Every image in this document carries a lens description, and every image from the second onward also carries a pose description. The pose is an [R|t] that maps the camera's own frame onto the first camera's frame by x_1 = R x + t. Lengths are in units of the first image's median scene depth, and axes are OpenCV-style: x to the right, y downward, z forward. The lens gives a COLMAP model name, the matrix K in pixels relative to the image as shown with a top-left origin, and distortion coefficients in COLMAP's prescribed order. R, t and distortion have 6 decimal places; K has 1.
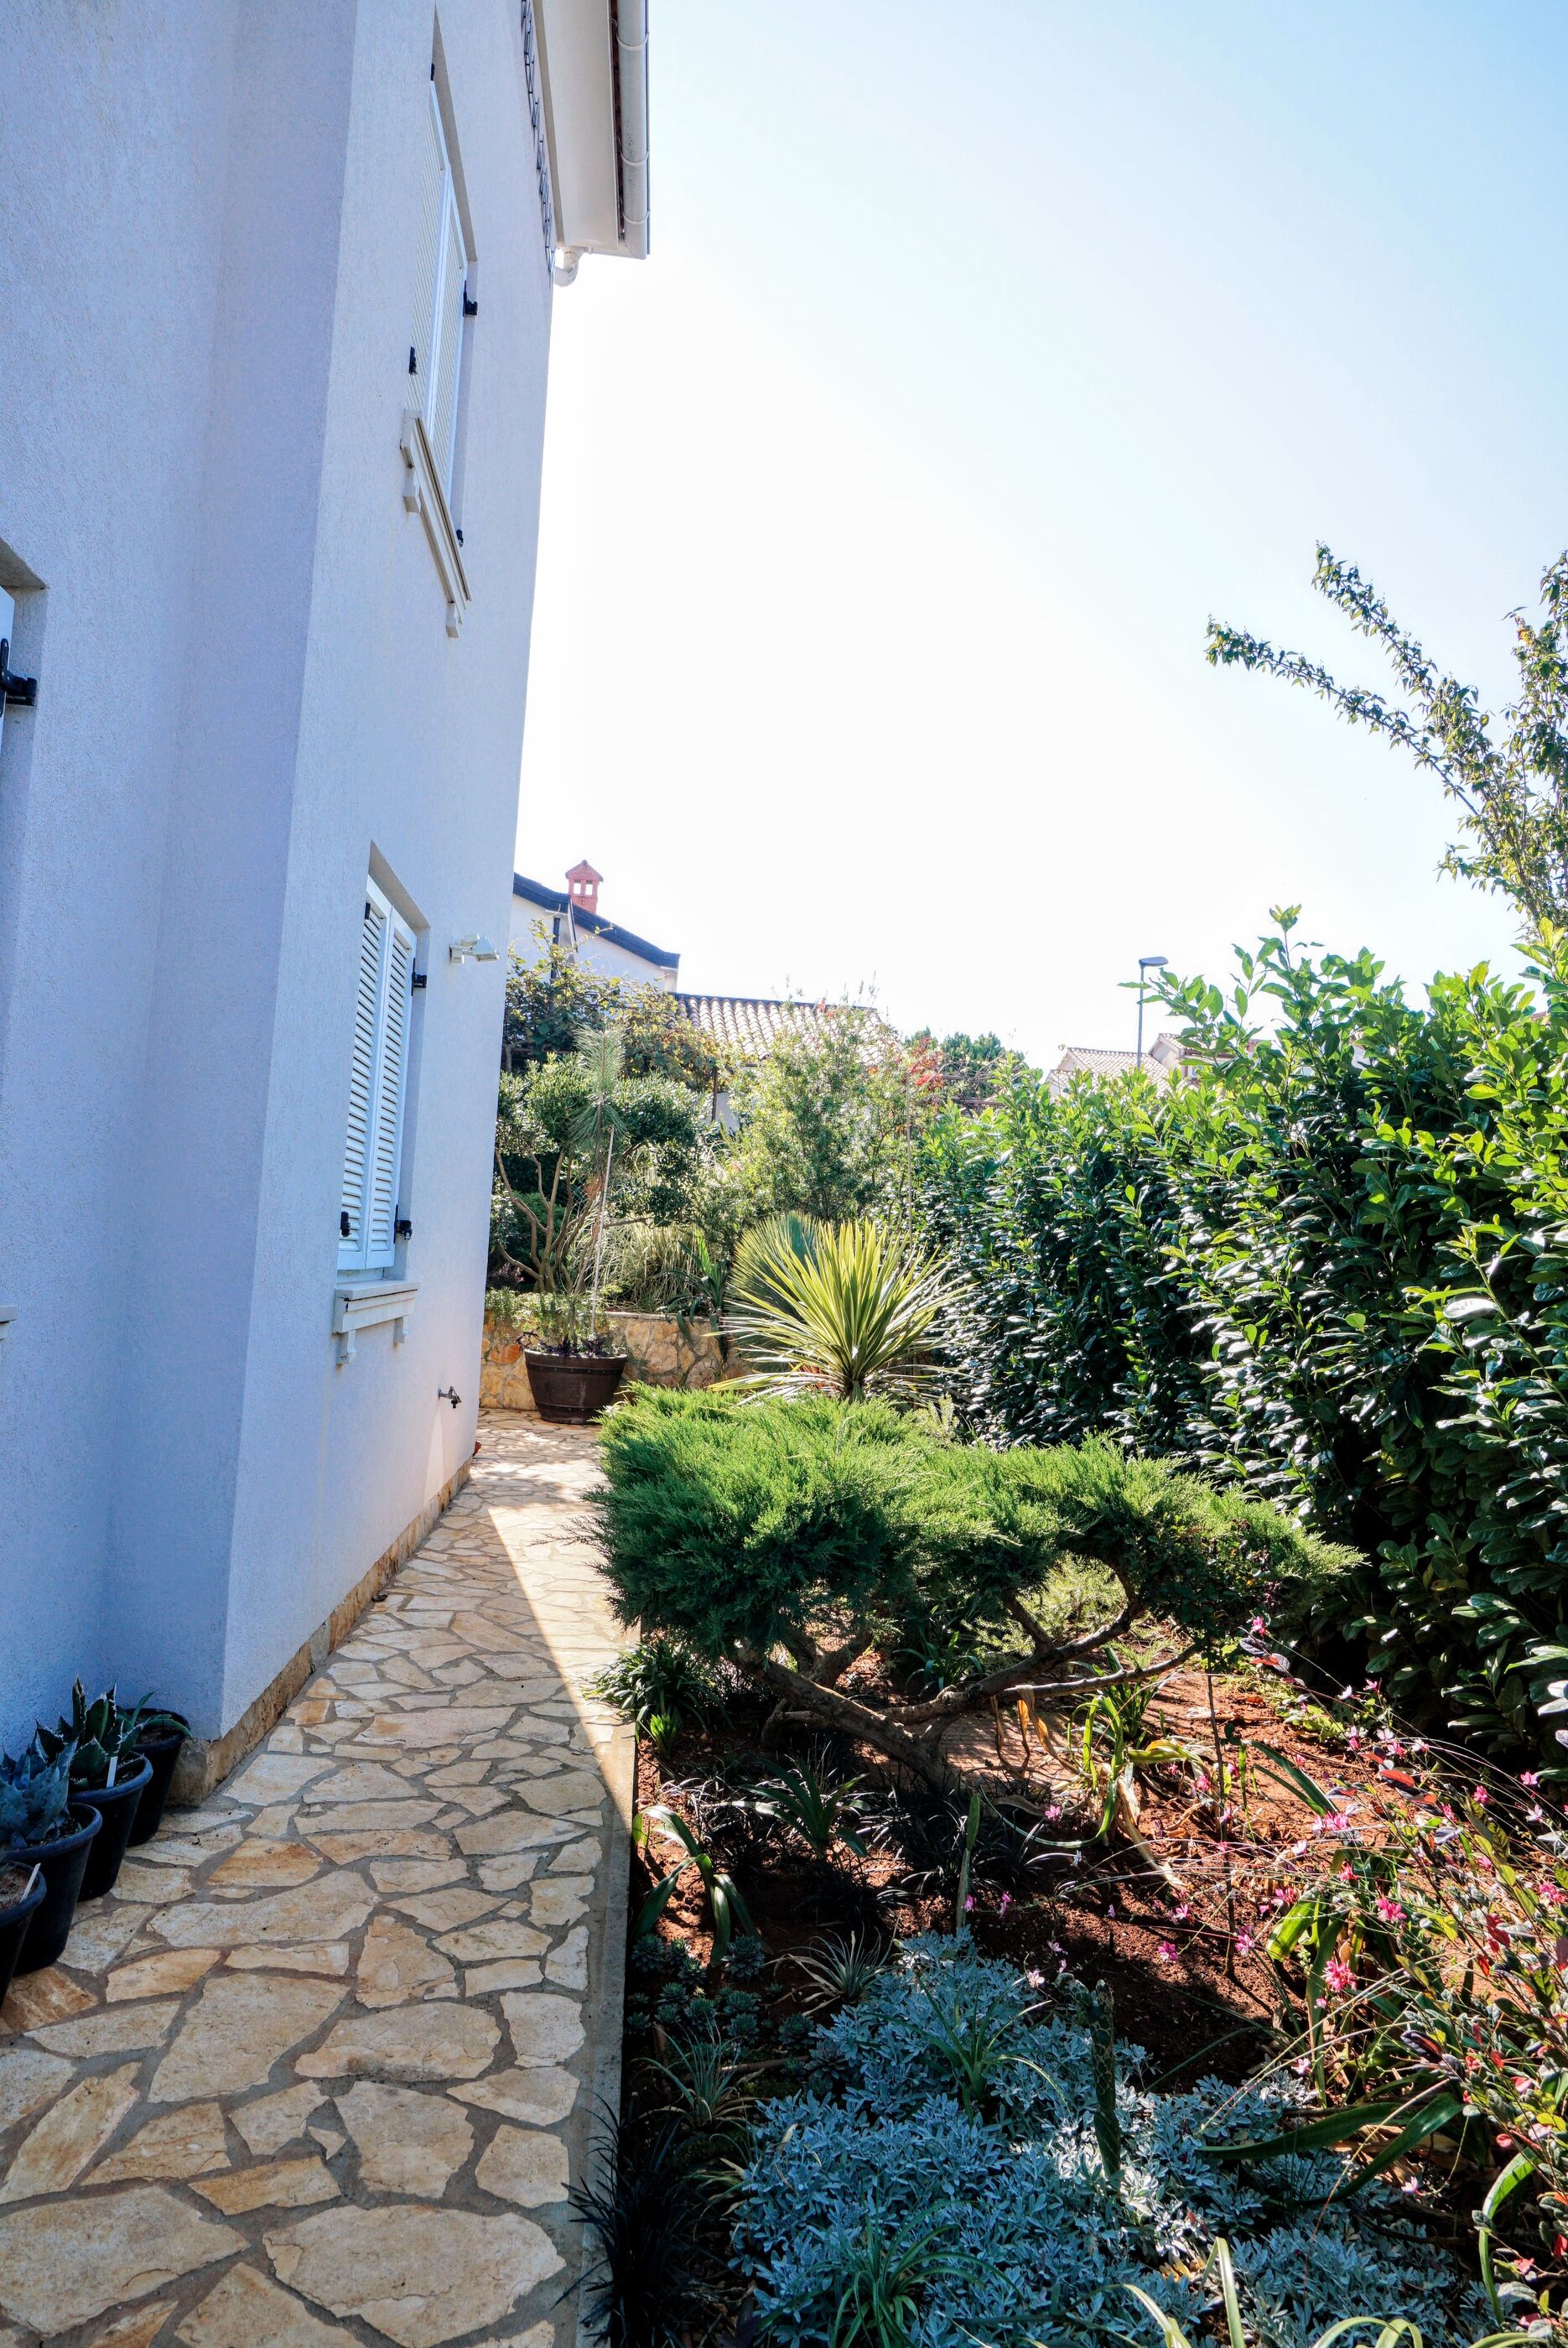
lens RADIAL K [[1398.3, 0, 784.0], [0, 1398.3, 1174.0], [0, 0, 1]] dist [-0.020419, 0.025589]
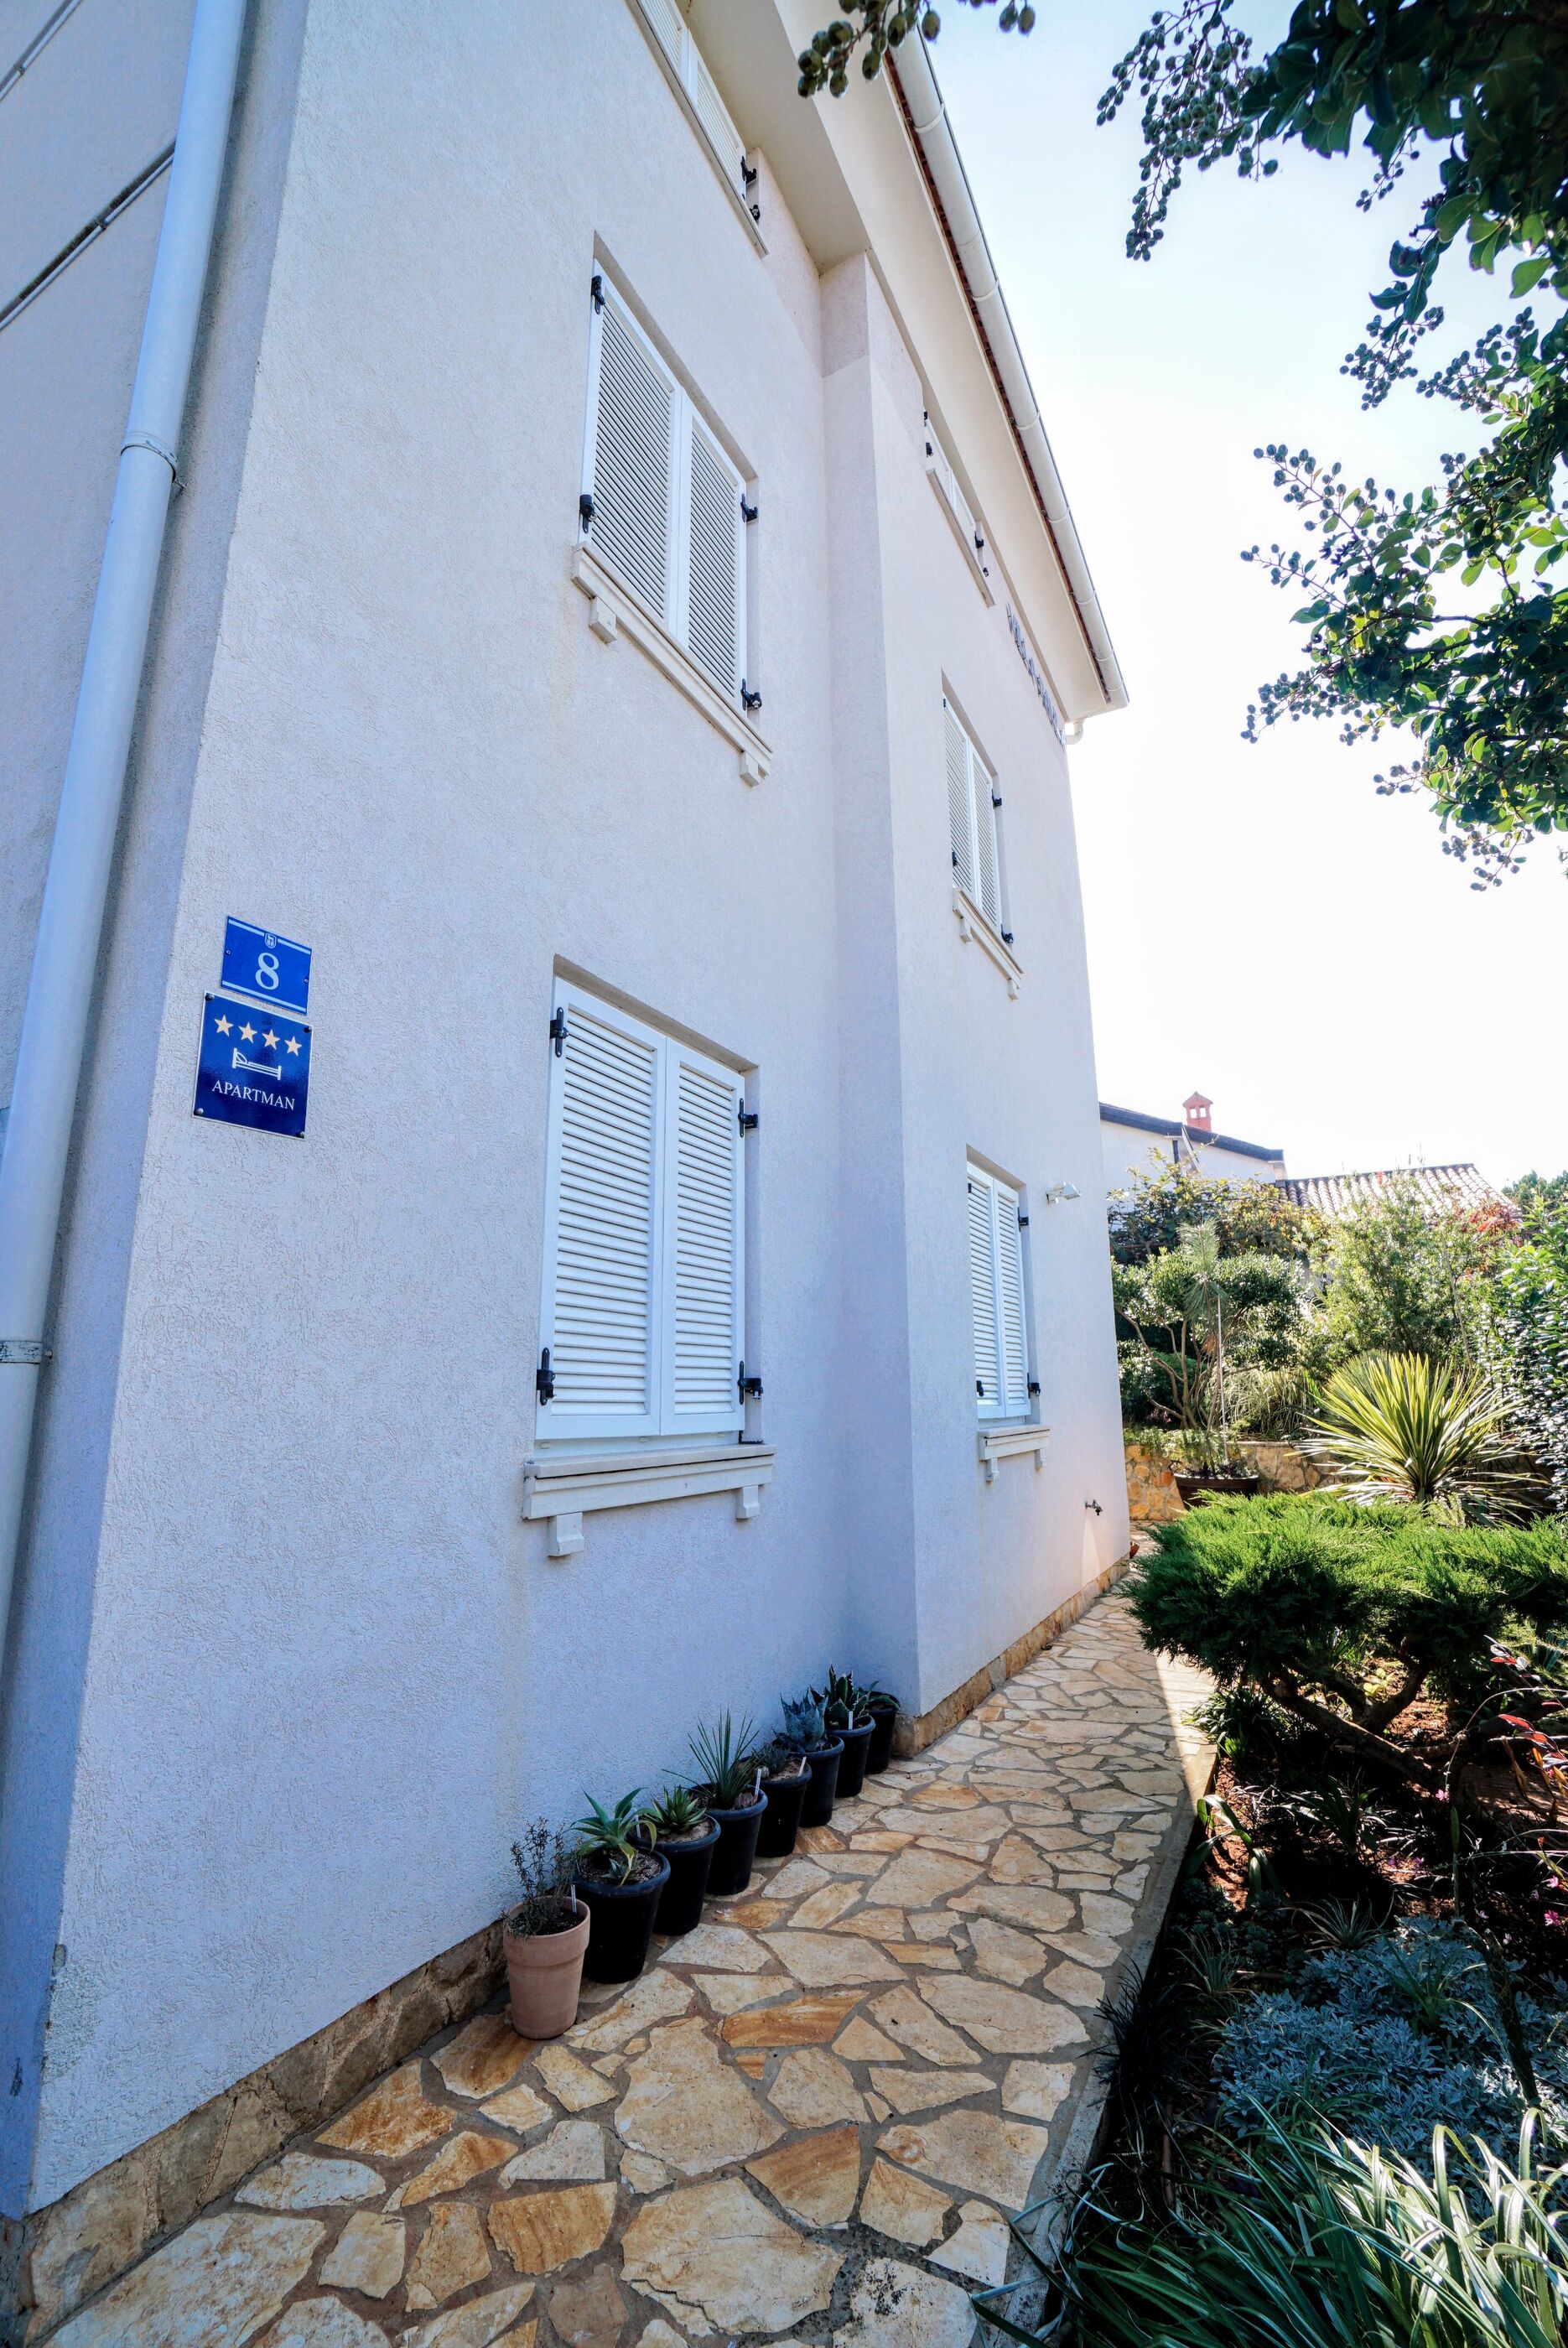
lens RADIAL K [[1102.6, 0, 784.0], [0, 1102.6, 1174.0], [0, 0, 1]] dist [-0.059257, 0.028312]
pose [[0.833214, -0.168892, -0.526526, 0.223857], [0.085927, 0.980192, -0.178436, 0.001624], [0.546233, 0.103433, 0.831223, -0.190509]]
